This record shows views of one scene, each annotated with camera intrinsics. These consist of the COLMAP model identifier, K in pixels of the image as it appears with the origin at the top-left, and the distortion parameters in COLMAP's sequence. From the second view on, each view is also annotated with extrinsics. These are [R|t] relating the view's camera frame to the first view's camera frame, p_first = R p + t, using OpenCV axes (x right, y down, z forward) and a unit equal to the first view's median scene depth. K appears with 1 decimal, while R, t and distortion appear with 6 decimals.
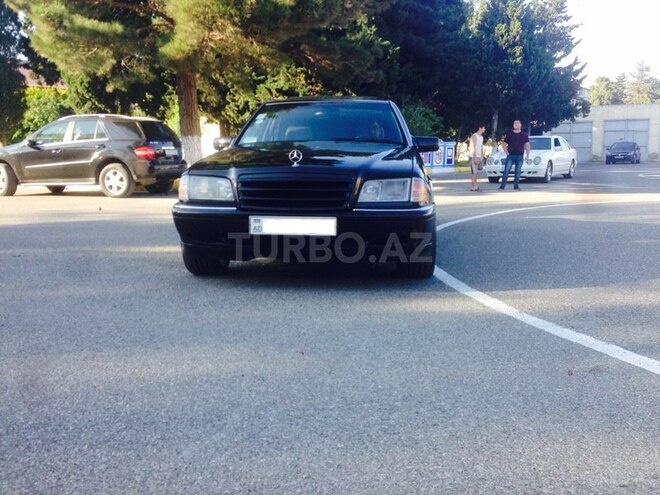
lens RADIAL K [[556.8, 0, 329.4], [0, 556.8, 243.9], [0, 0, 1]] dist [-0.030120, -0.041437]
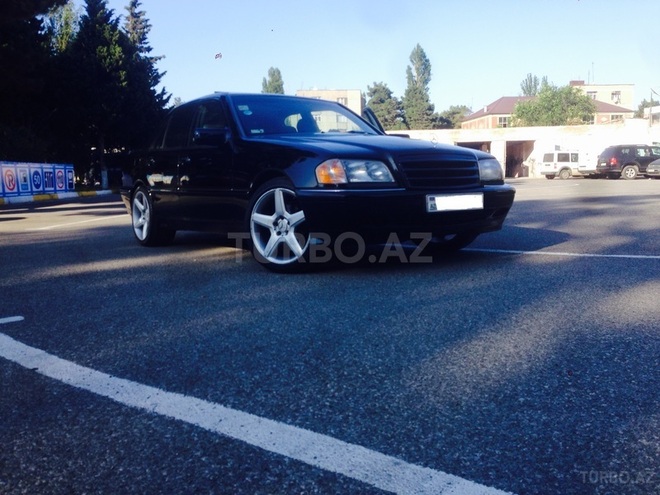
lens RADIAL K [[556.8, 0, 331.4], [0, 556.8, 250.3], [0, 0, 1]] dist [-0.030120, -0.041437]
pose [[0.722864, -0.087149, 0.685473, -0.096258], [0.114125, 0.993449, 0.005954, 0.002465], [-0.681501, 0.073926, 0.728074, 0.037805]]
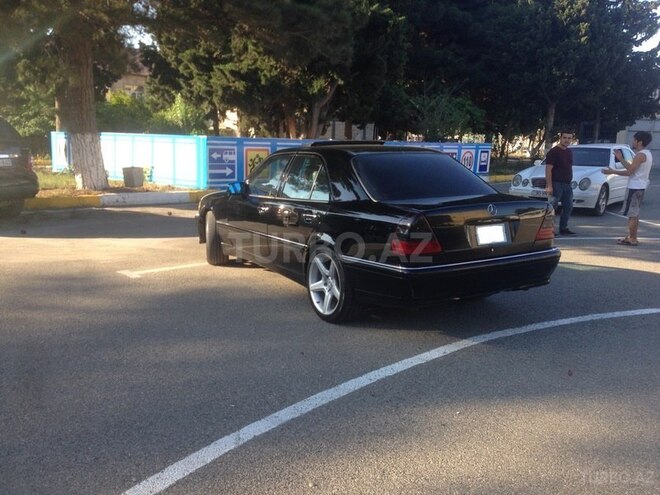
lens RADIAL K [[556.8, 0, 331.3], [0, 556.8, 245.3], [0, 0, 1]] dist [-0.030120, -0.041437]
pose [[0.992325, 0.051279, -0.112523, 0.090336], [-0.047914, 0.998326, 0.032406, -0.050538], [0.113996, -0.026766, 0.993121, 0.178761]]
